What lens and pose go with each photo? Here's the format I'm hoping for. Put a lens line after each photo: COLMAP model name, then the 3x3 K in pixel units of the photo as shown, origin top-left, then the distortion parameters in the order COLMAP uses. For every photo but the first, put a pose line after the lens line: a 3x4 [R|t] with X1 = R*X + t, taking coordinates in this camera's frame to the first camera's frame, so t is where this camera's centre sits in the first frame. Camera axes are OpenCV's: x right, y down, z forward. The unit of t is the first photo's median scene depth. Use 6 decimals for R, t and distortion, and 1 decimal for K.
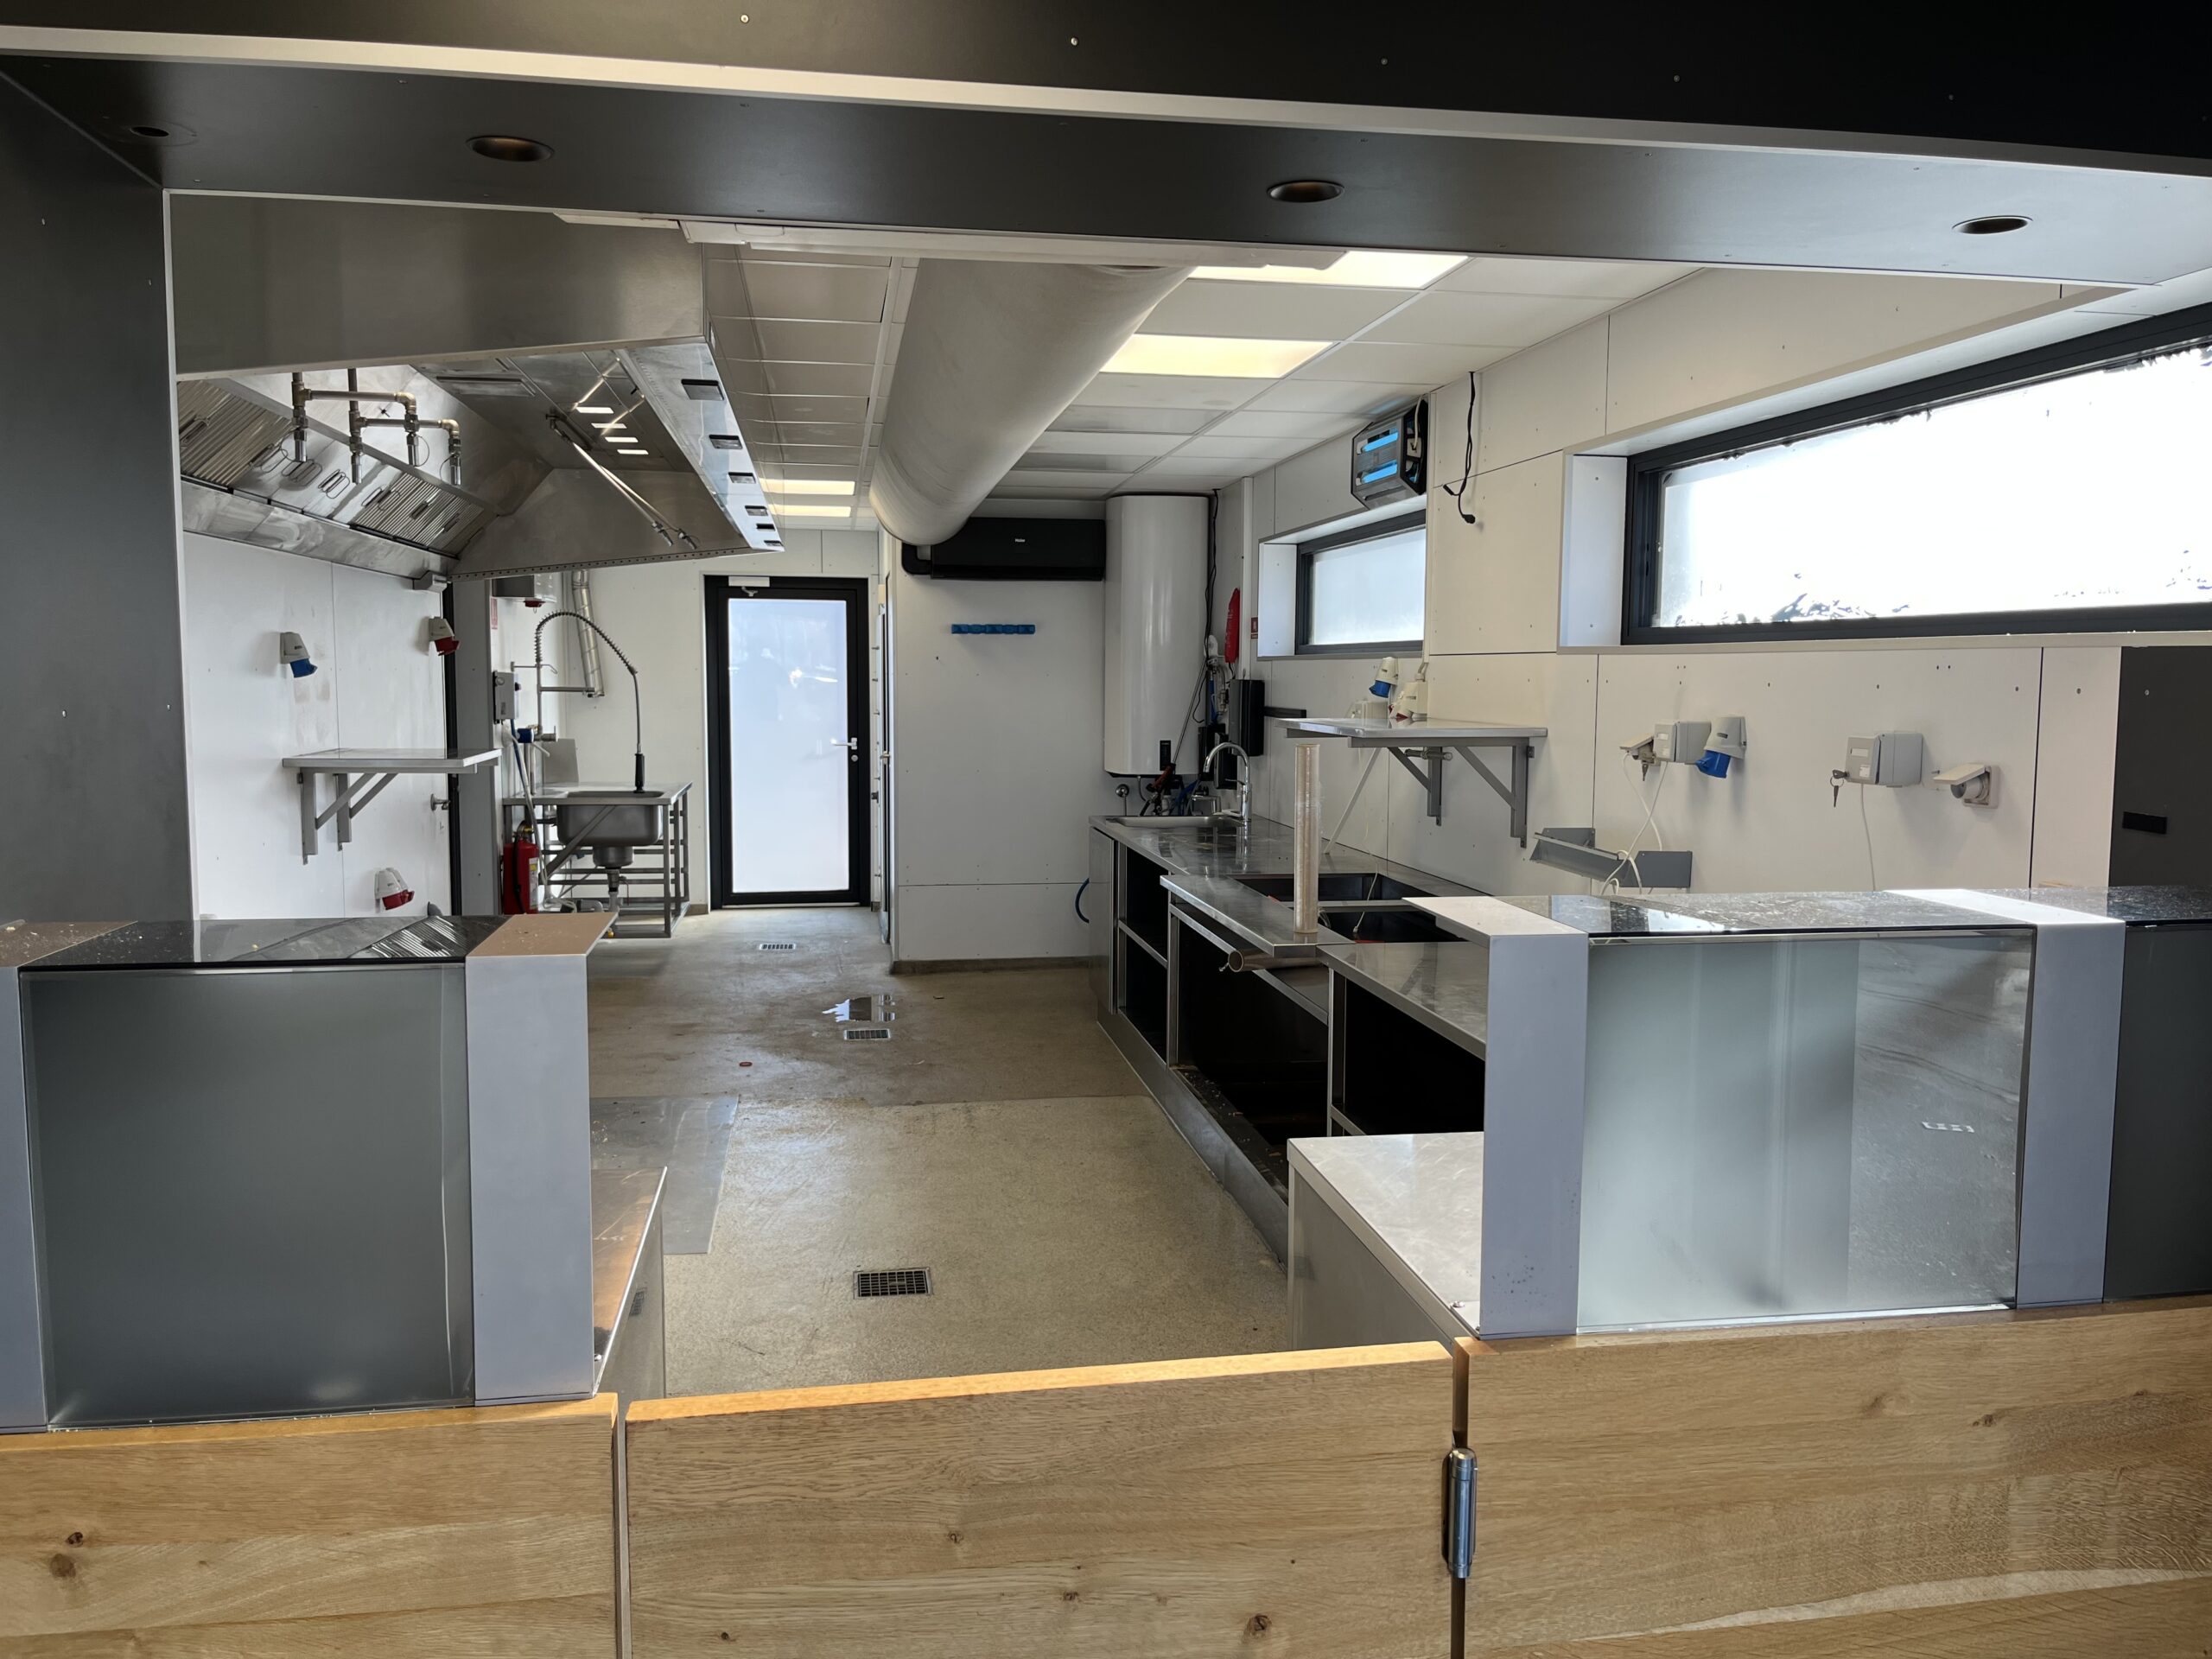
lens RADIAL K [[1675.7, 0, 1112.8], [0, 1675.7, 828.7], [0, 0, 1]] dist [0.035289, -0.003553]
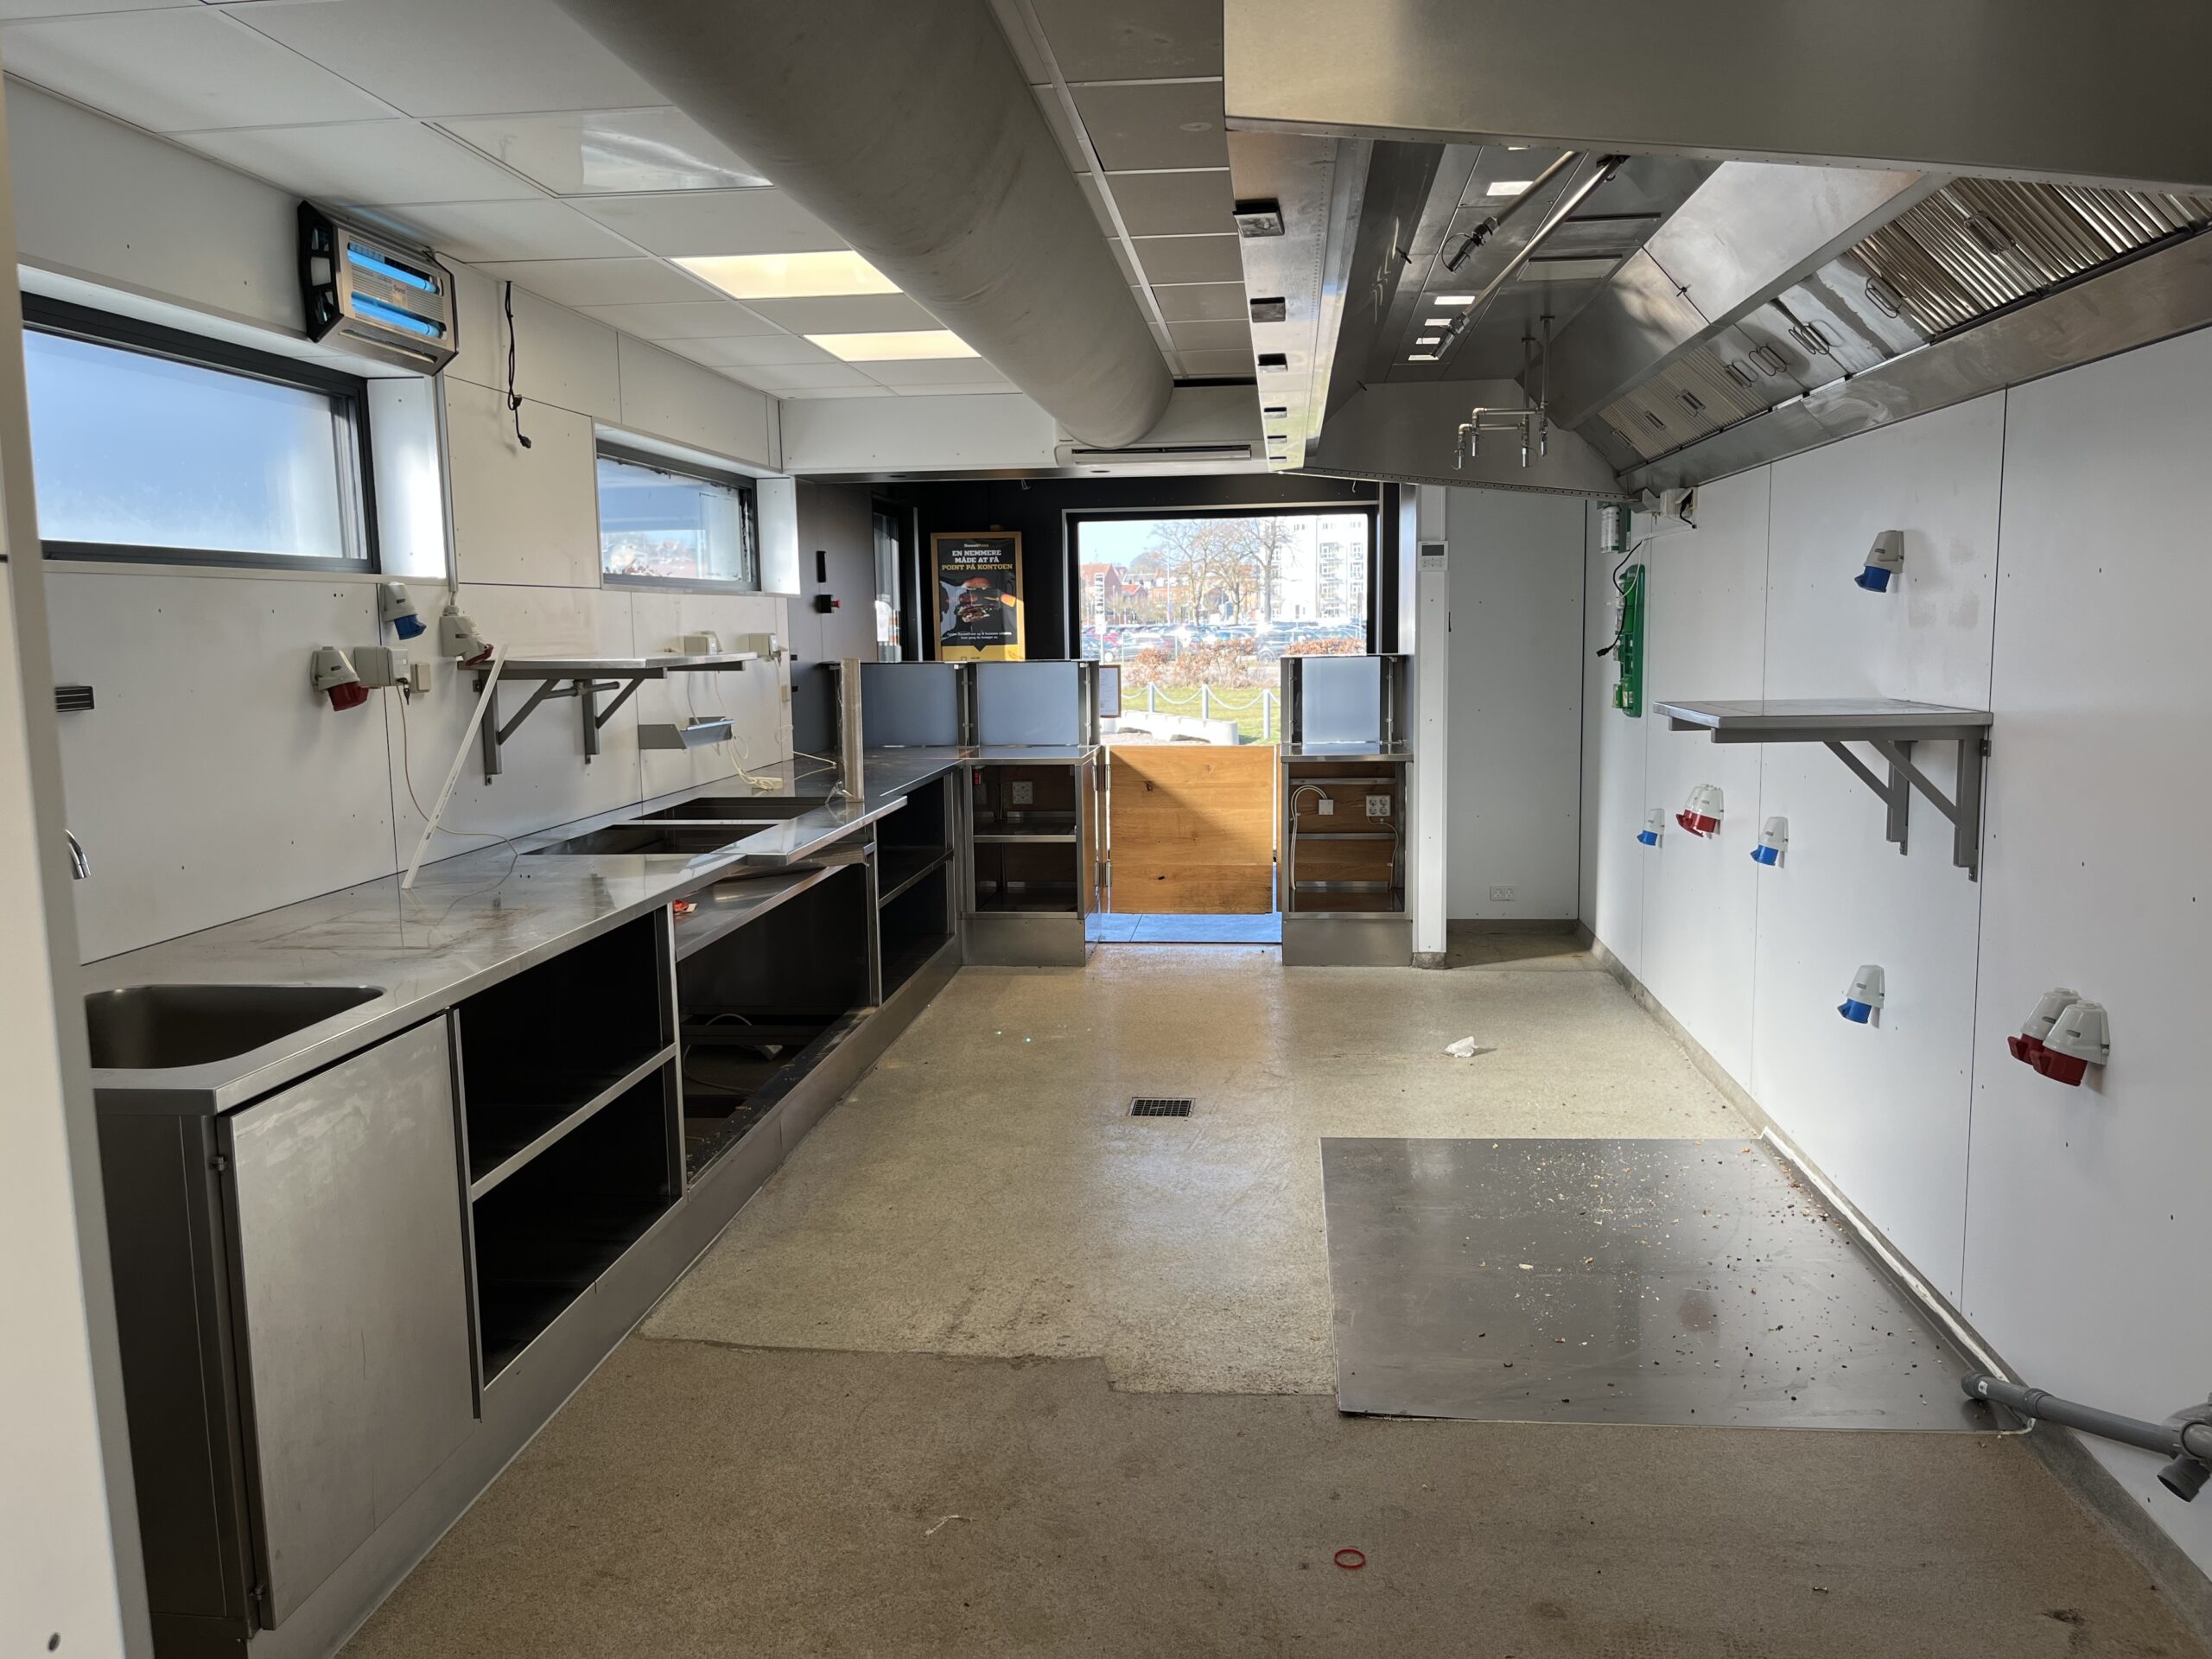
lens RADIAL K [[1675.7, 0, 1112.0], [0, 1675.7, 831.8], [0, 0, 1]] dist [0.035289, -0.003553]
pose [[-0.963537, -0.022168, 0.266655, -0.341405], [0.038631, 0.974596, 0.220615, -0.156655], [-0.264771, 0.222872, -0.938203, 1.728904]]
